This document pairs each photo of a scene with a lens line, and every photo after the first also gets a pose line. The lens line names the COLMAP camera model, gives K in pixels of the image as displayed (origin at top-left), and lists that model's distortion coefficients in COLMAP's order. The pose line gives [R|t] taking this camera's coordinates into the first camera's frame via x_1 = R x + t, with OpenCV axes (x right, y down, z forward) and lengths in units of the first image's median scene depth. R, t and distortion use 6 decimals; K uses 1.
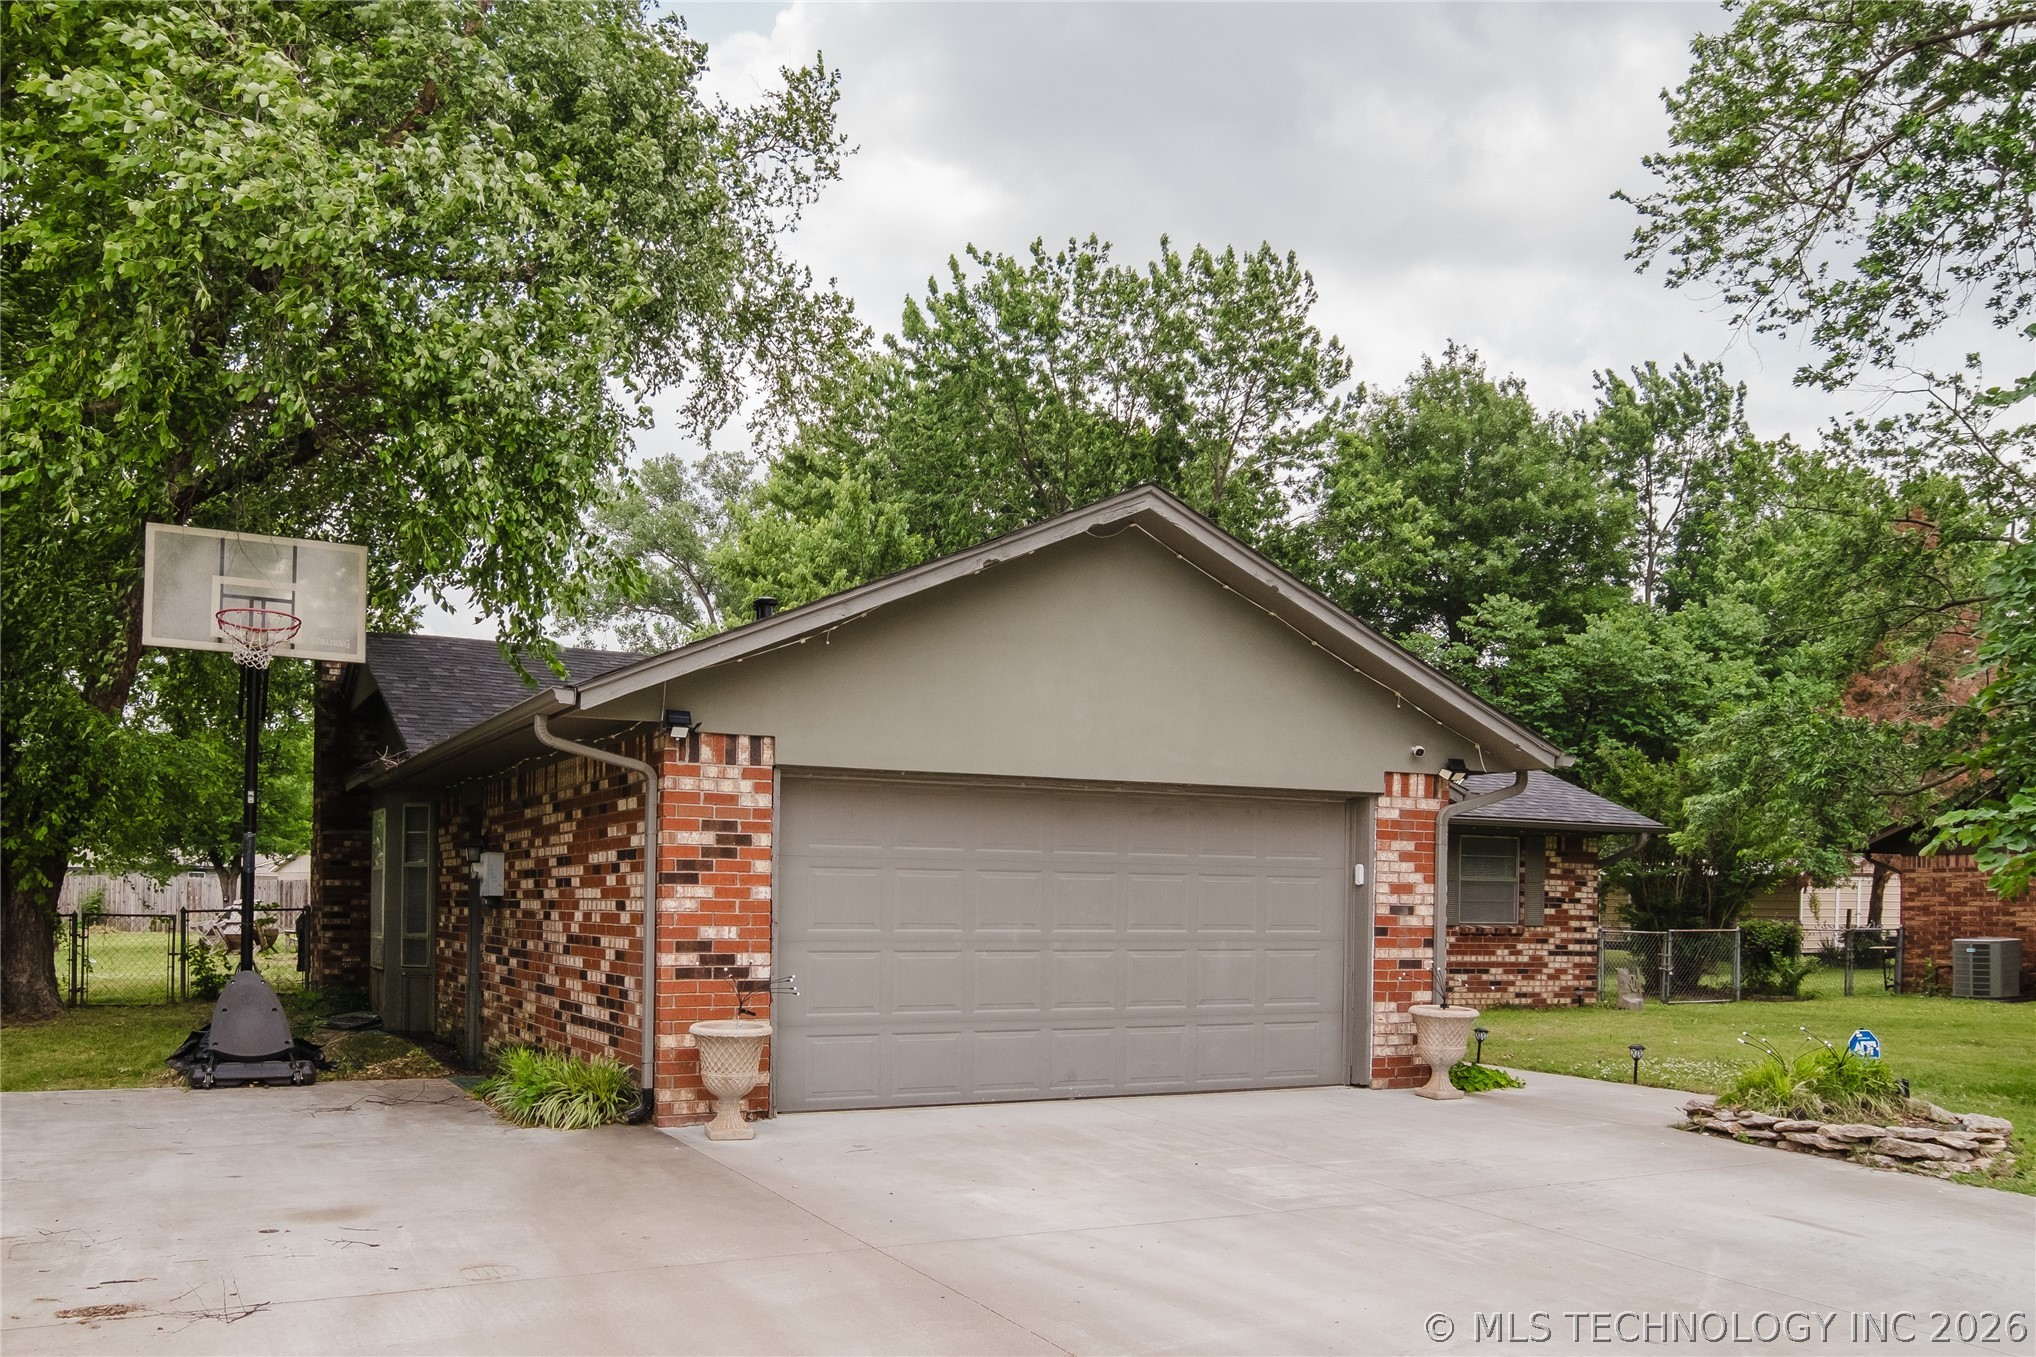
lens RADIAL K [[1644.7, 0, 1002.3], [0, 1644.7, 742.2], [0, 0, 1]] dist [-0.005980, -0.001092]
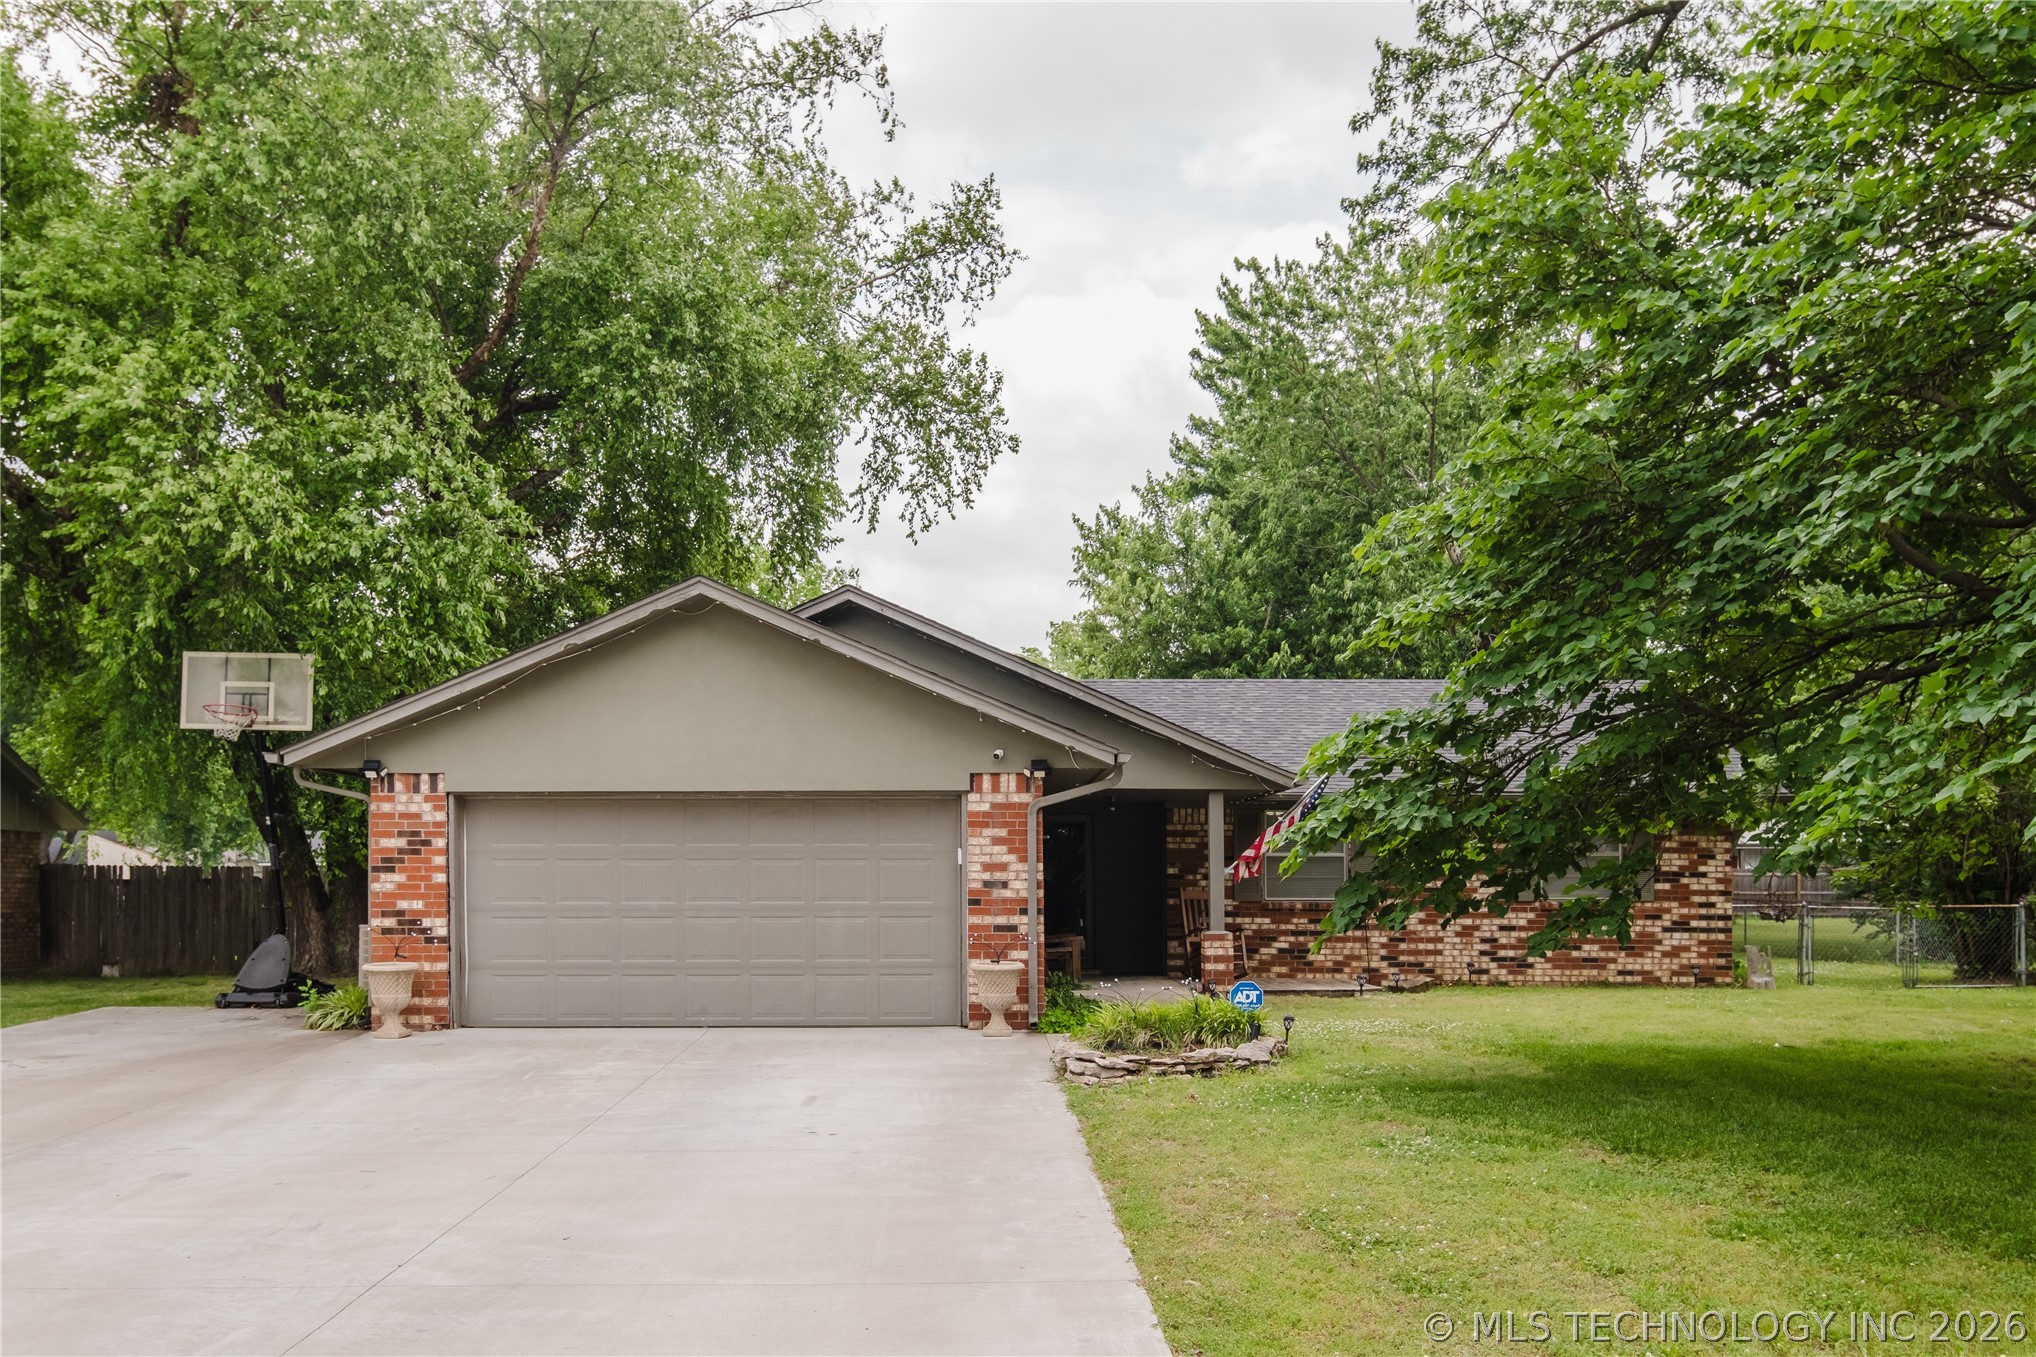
lens RADIAL K [[1783.3, 0, 1017.1], [0, 1783.3, 682.0], [0, 0, 1]] dist [-0.001761, 0.001302]
pose [[0.908608, -0.060180, -0.413291, 0.824825], [0.051769, 0.998161, -0.031532, -0.006637], [0.414429, 0.007254, 0.910053, -0.213339]]
